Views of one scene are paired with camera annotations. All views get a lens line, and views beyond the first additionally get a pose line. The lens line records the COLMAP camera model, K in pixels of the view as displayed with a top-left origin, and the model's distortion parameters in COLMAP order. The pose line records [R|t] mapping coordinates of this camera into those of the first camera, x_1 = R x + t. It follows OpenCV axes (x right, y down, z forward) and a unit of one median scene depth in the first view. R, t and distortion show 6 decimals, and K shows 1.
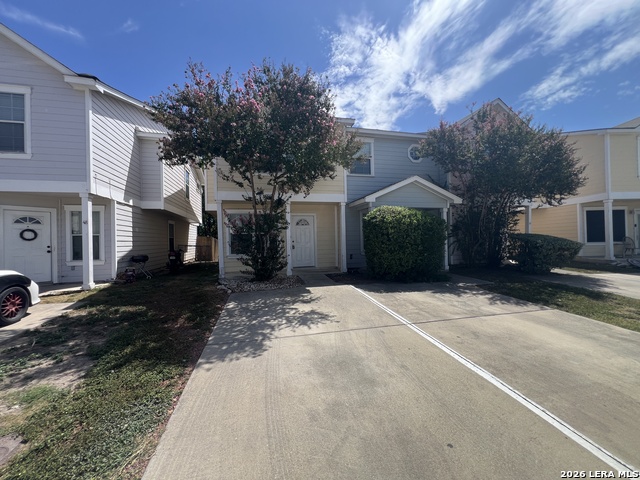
lens RADIAL K [[256.8, 0, 319.6], [0, 256.8, 240.6], [0, 0, 1]] dist [-0.000592, -0.000139]
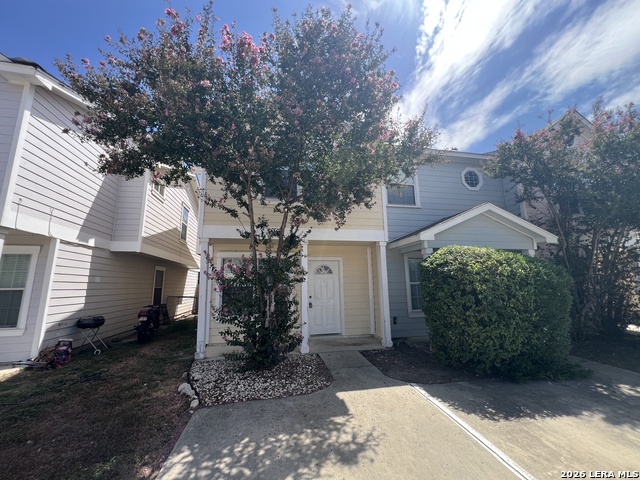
lens RADIAL K [[256.8, 0, 320.2], [0, 256.8, 239.7], [0, 0, 1]] dist [-0.000592, -0.000139]
pose [[0.998835, -0.003315, -0.048138, -0.049525], [-0.005184, 0.984492, -0.175351, -0.033506], [0.047973, 0.175396, 0.983328, 0.330311]]
